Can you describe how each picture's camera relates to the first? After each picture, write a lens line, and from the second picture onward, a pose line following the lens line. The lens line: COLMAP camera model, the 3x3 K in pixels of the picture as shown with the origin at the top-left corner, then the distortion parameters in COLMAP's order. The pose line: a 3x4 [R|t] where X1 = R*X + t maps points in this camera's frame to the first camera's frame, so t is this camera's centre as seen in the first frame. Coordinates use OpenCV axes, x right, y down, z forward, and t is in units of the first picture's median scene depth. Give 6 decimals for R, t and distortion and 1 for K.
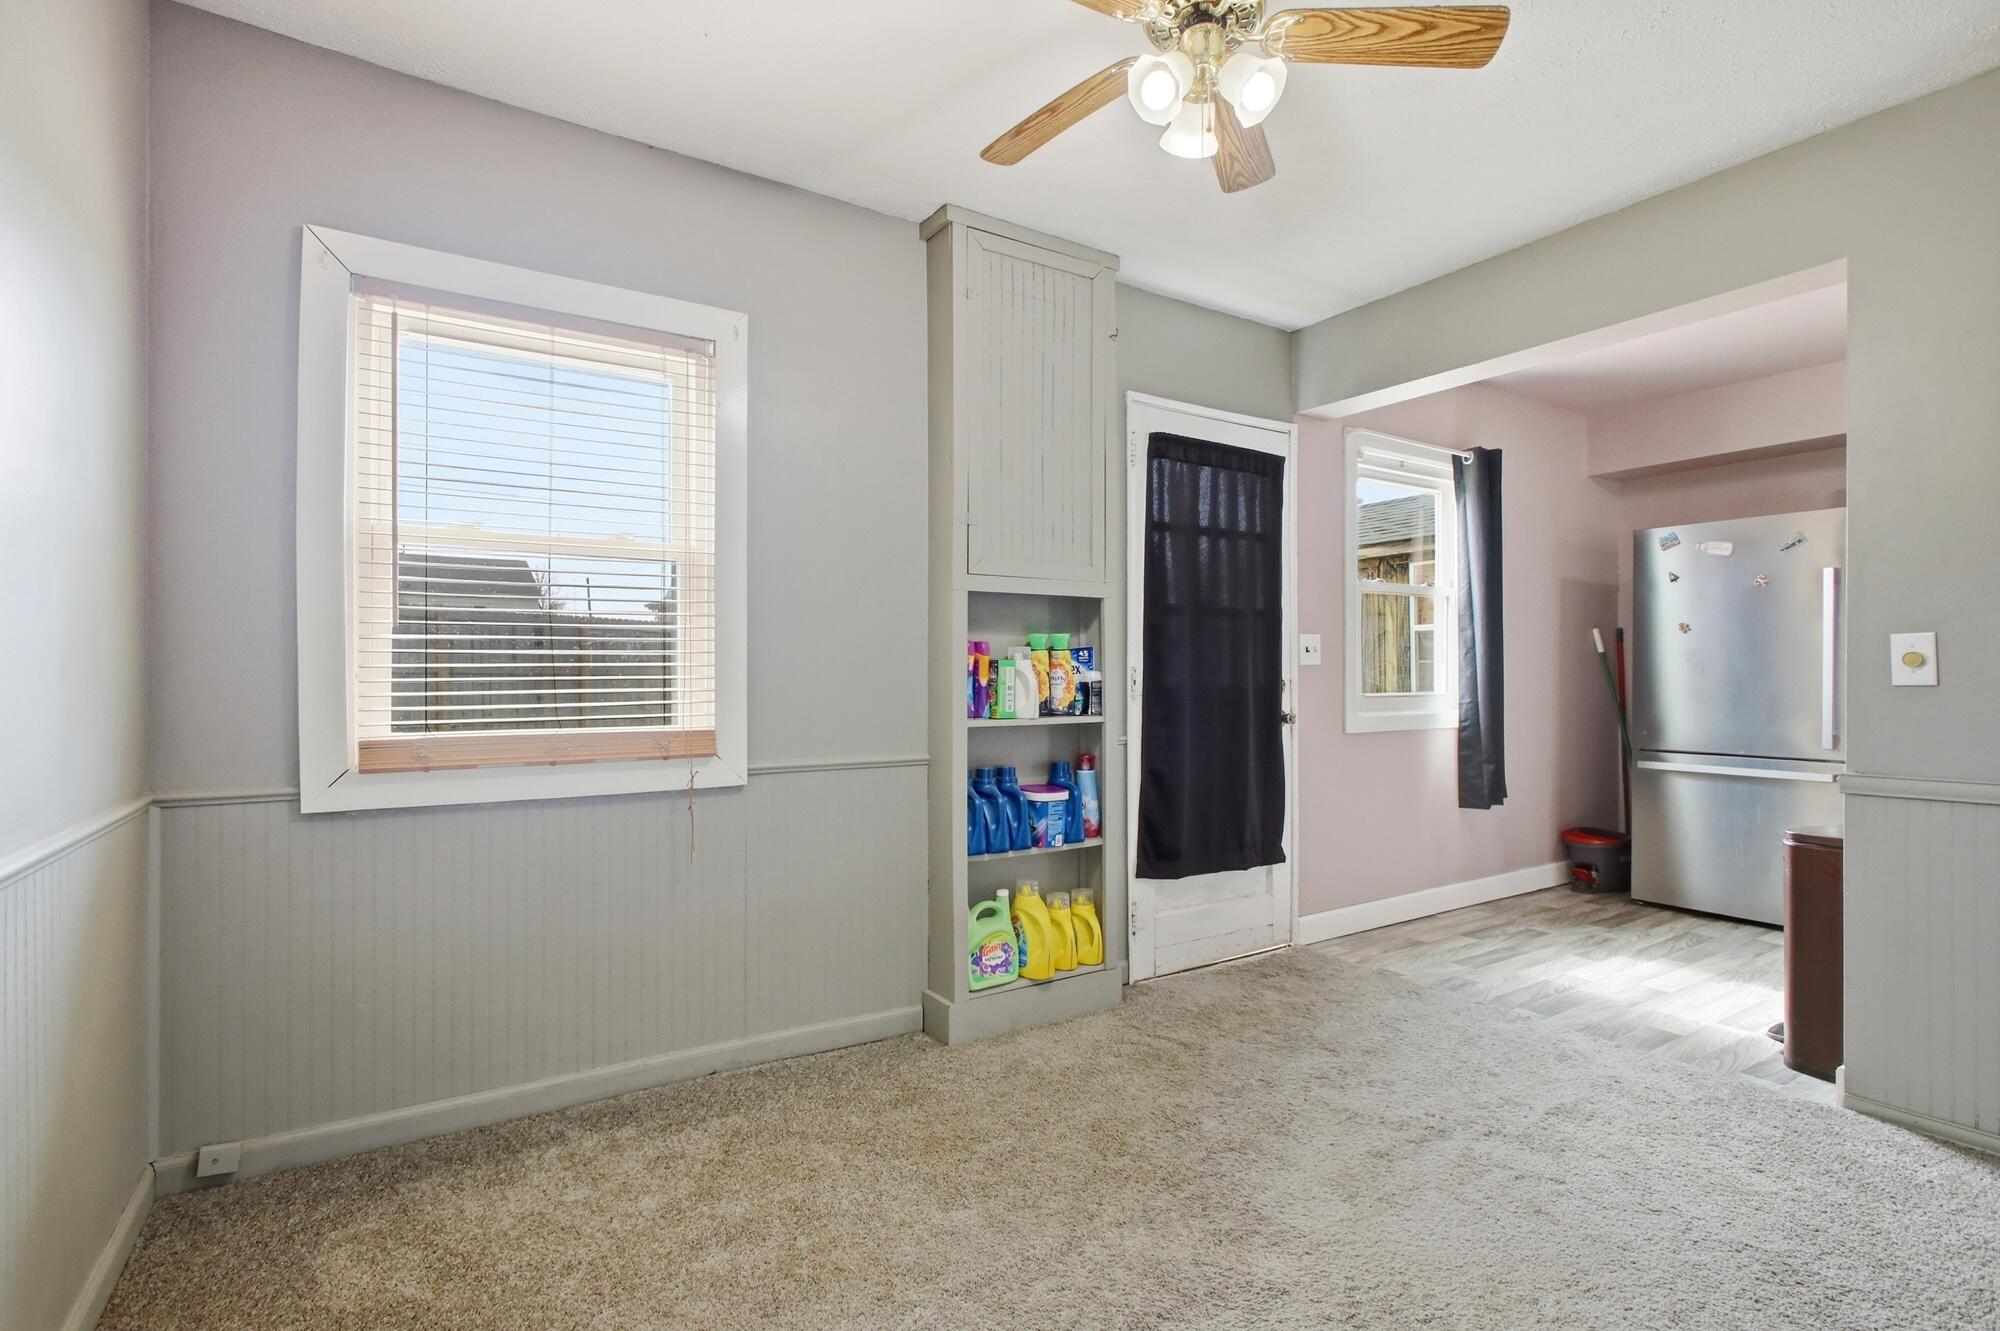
lens RADIAL K [[945.0, 0, 1003.6], [0, 945.0, 660.4], [0, 0, 1]] dist [-0.000779, -0.000918]
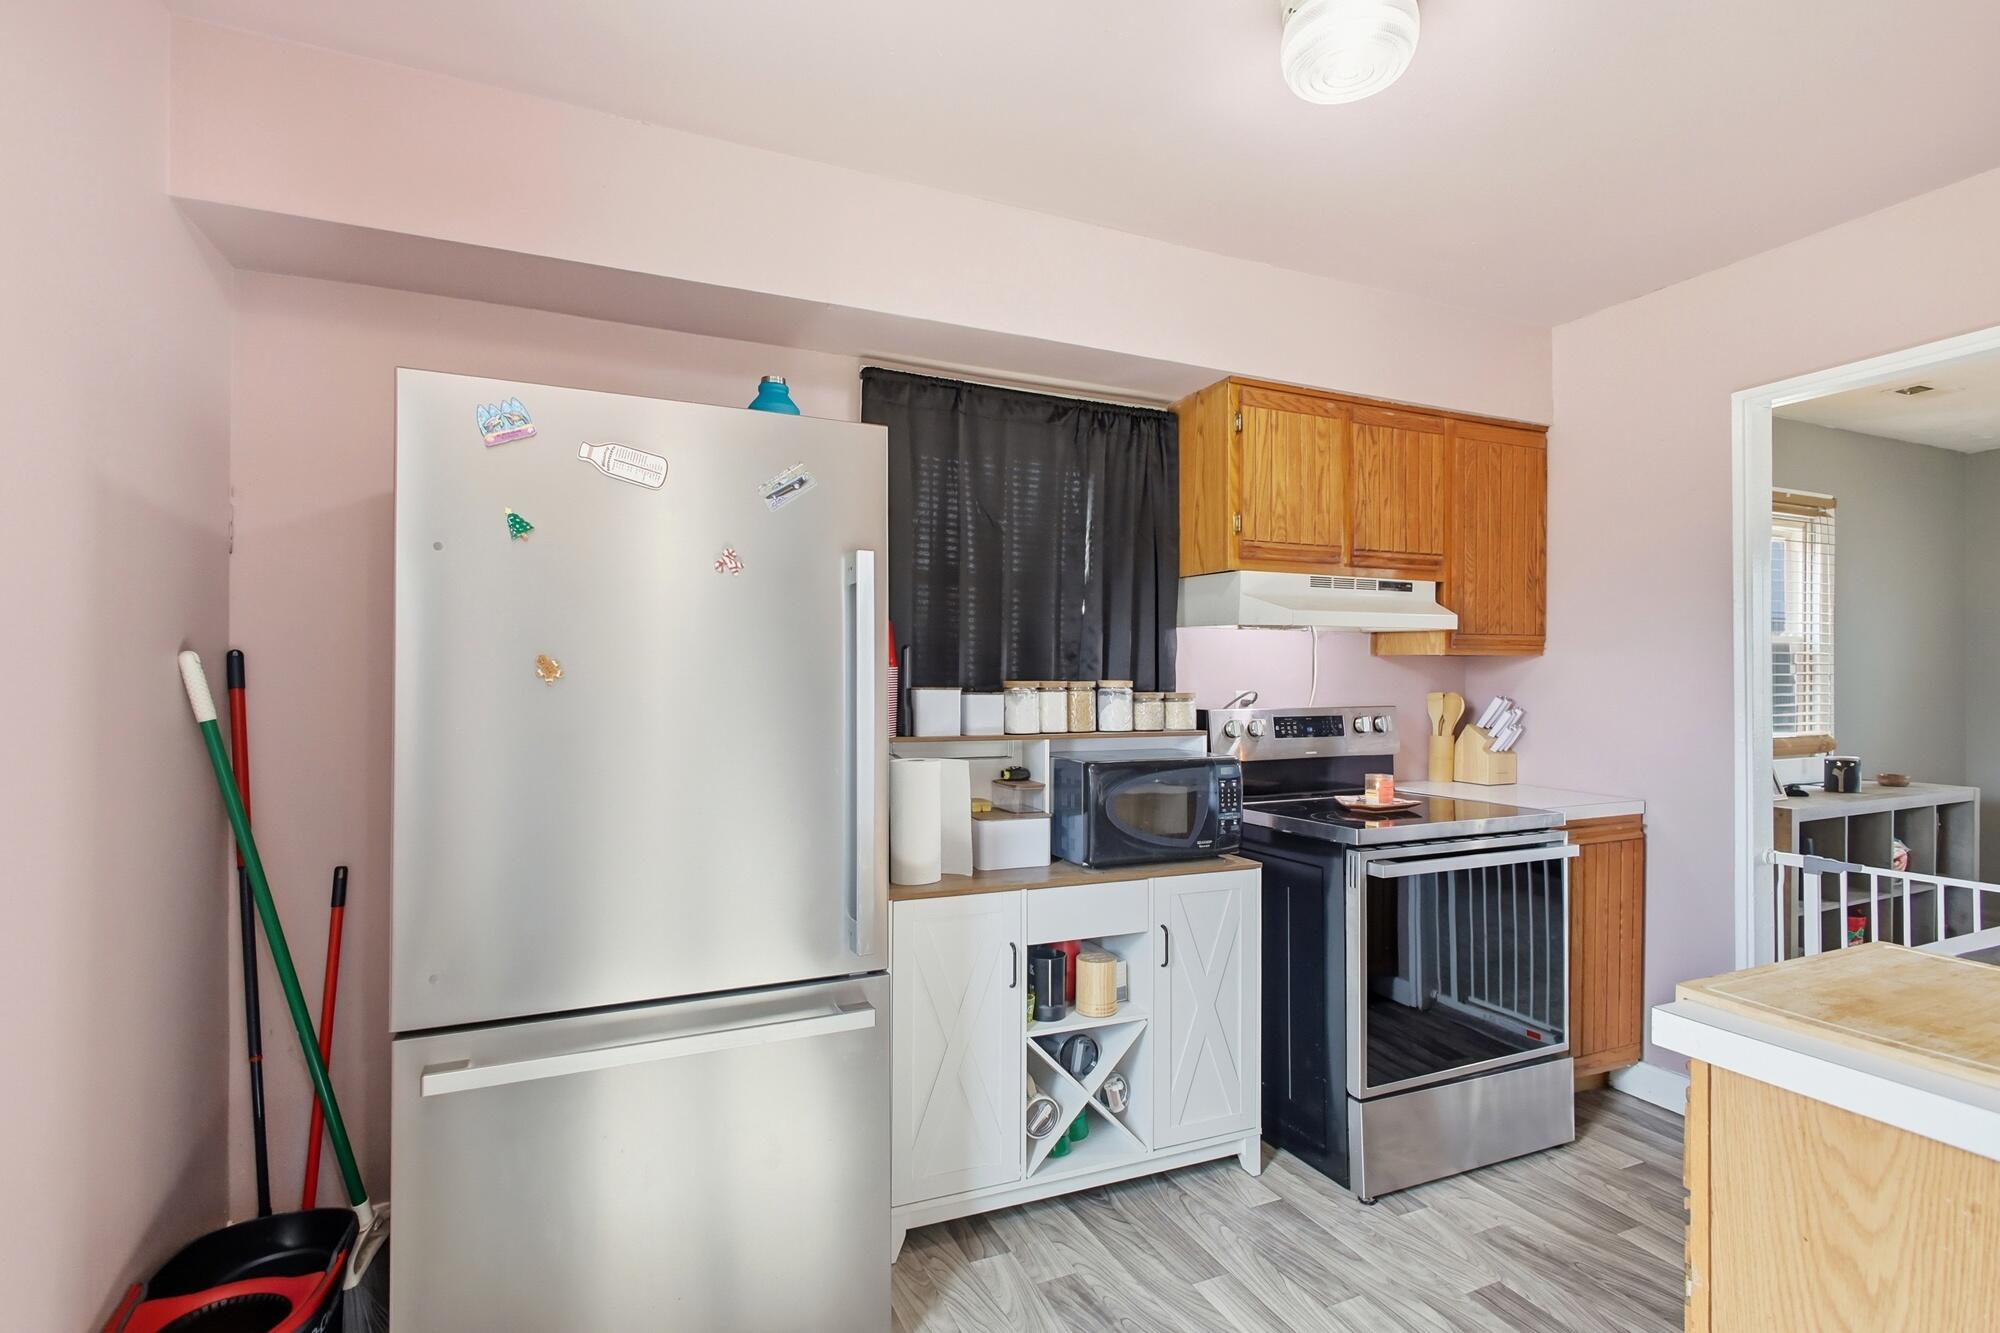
lens RADIAL K [[945.0, 0, 985.4], [0, 945.0, 680.0], [0, 0, 1]] dist [-0.000779, -0.000918]
pose [[0.158457, 0.001020, 0.987365, 0.611027], [-0.016552, 0.999862, 0.001623, -0.052989], [-0.987227, -0.016600, 0.158452, 1.212739]]
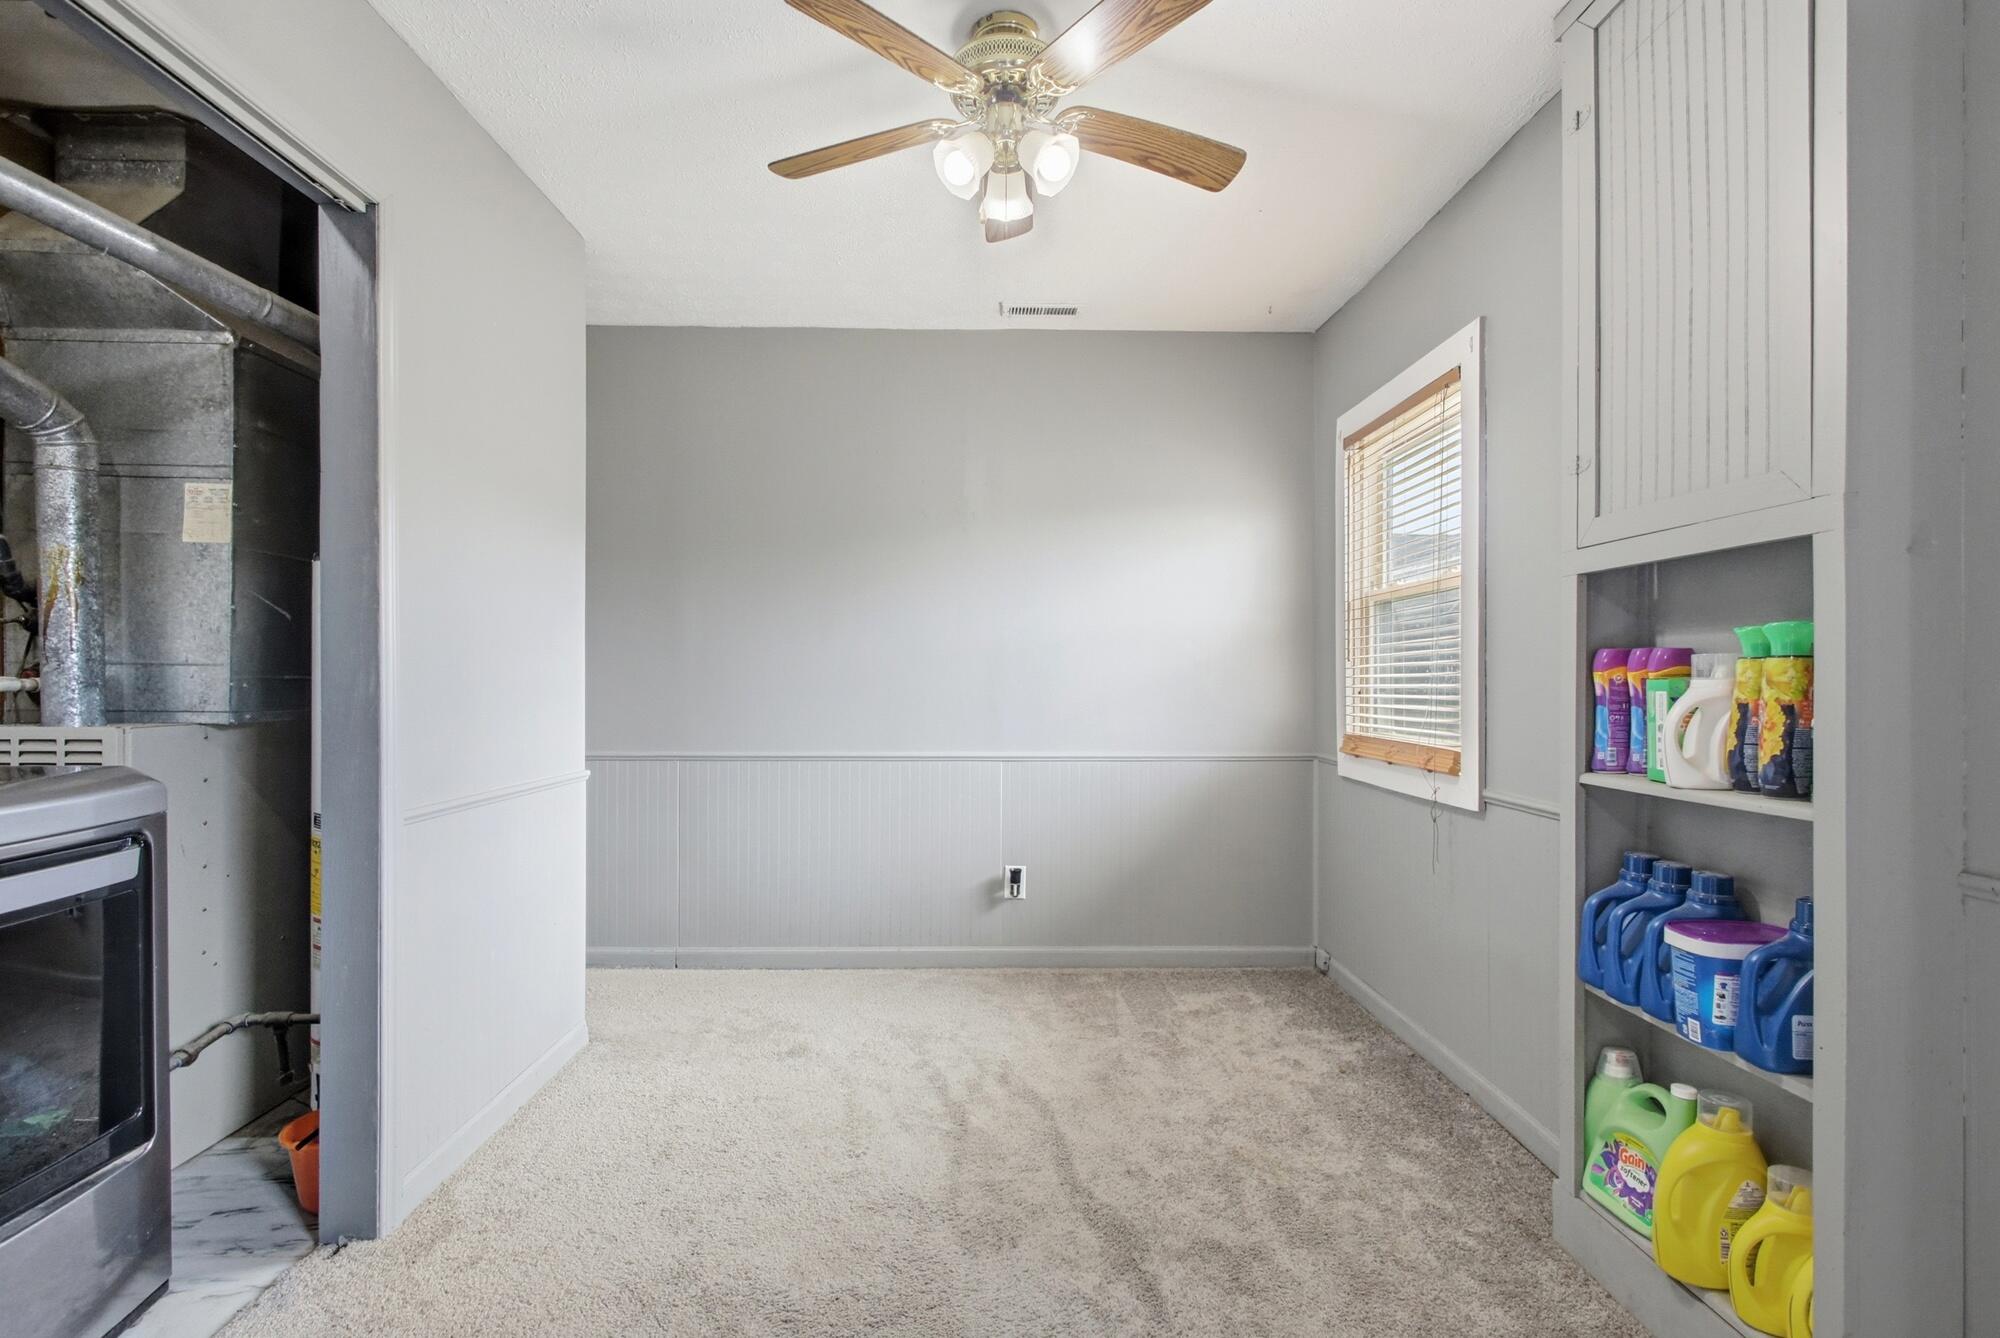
lens RADIAL K [[945.0, 0, 995.1], [0, 945.0, 679.0], [0, 0, 1]] dist [-0.000779, -0.000918]
pose [[-0.513711, 0.001735, -0.857962, 0.754179], [0.013432, 0.999892, -0.006021, -0.003406], [0.857858, -0.014617, -0.513678, 1.019250]]
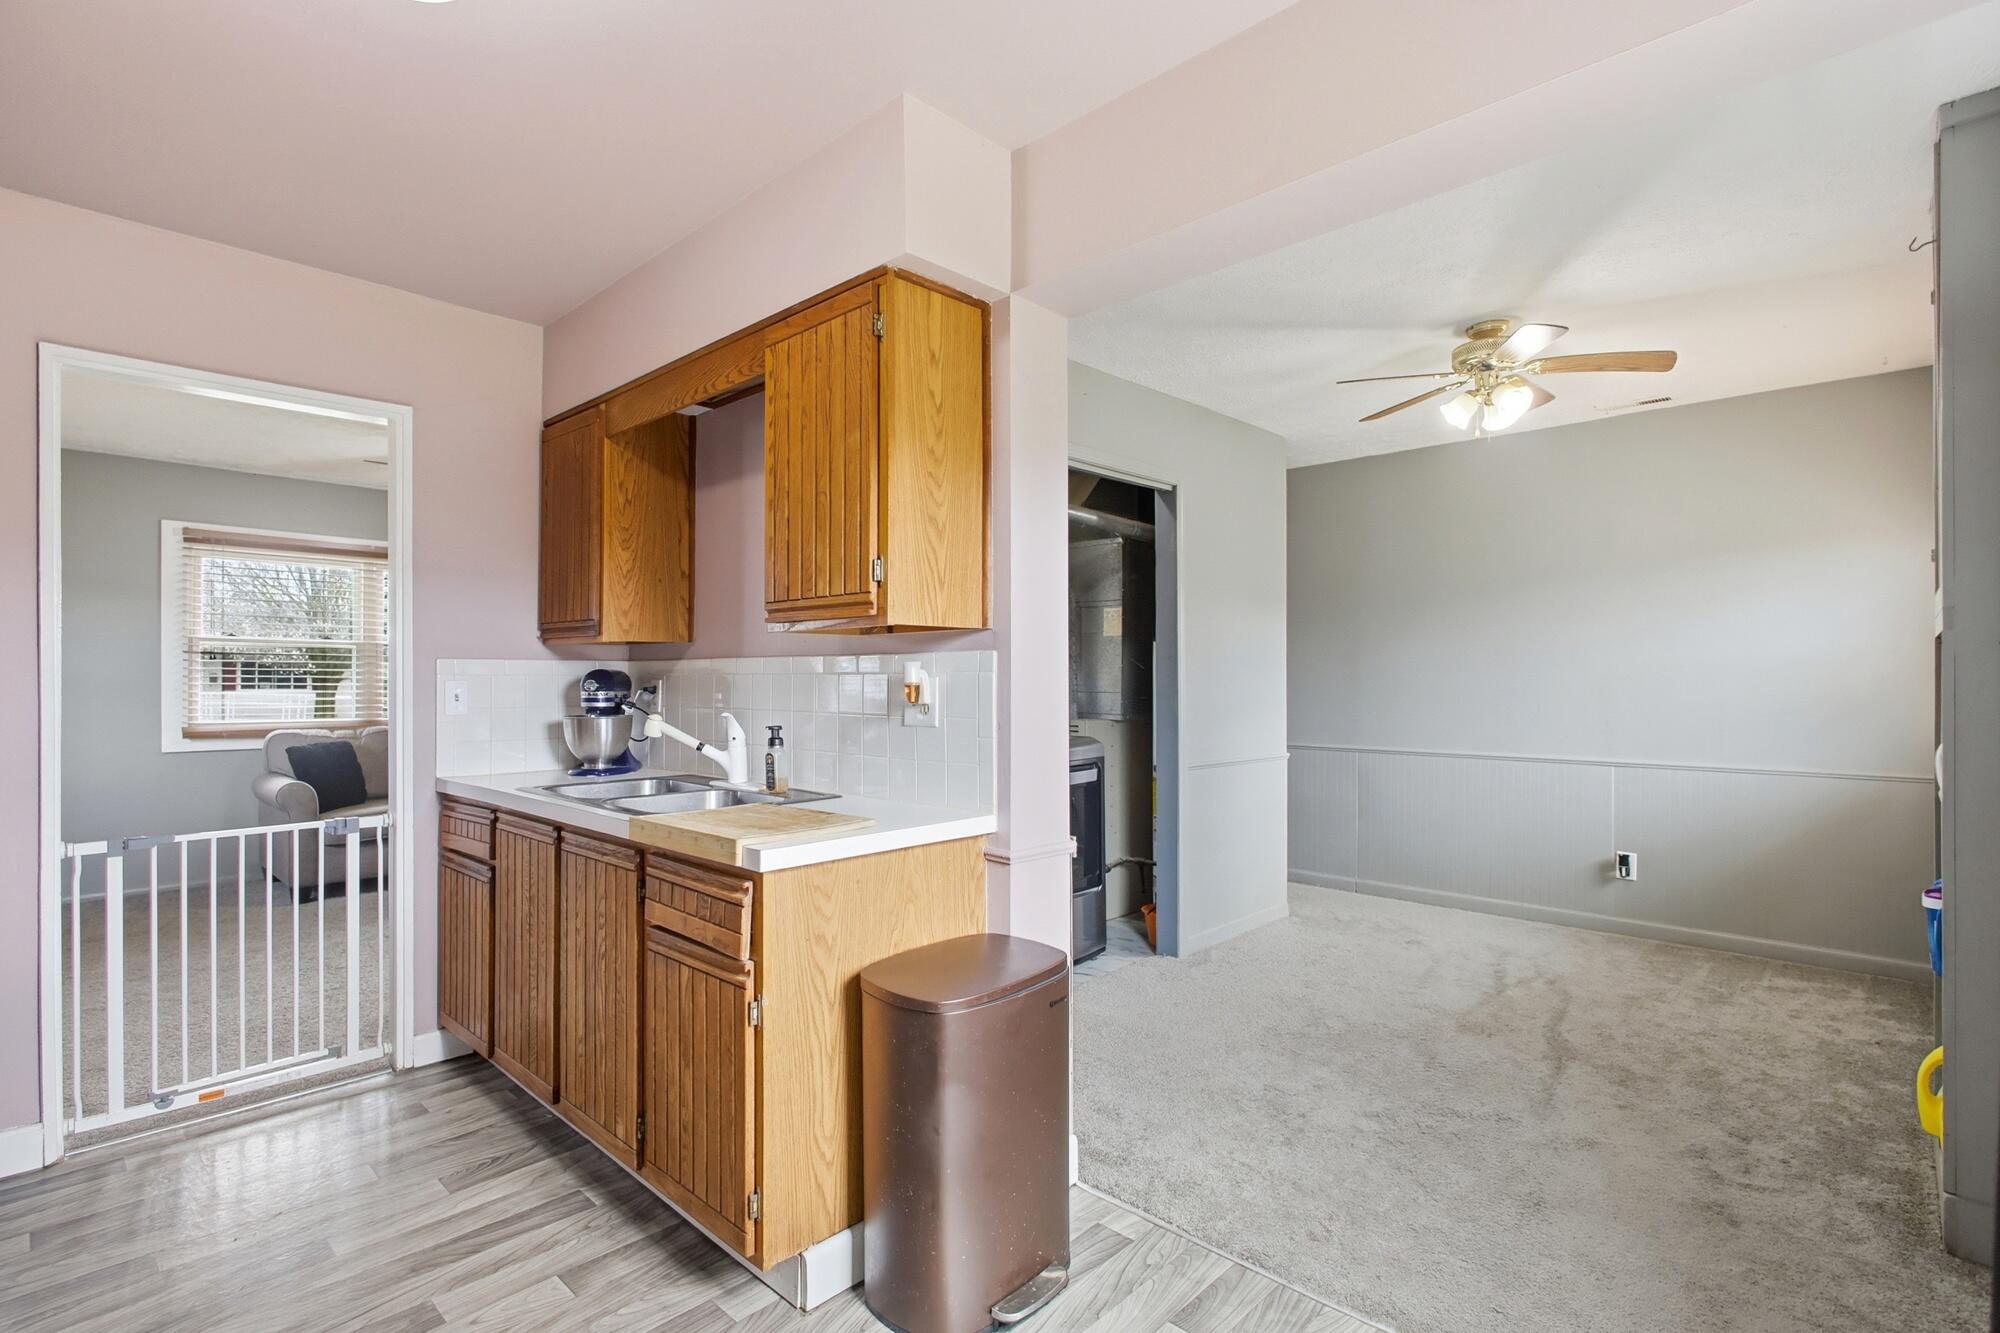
lens RADIAL K [[945.0, 0, 996.1], [0, 945.0, 675.4], [0, 0, 1]] dist [-0.000779, -0.000918]
pose [[-0.970688, 0.002571, -0.240329, 1.034433], [0.007410, 0.999788, -0.019236, -0.028479], [0.240229, -0.020453, -0.970501, 1.666000]]
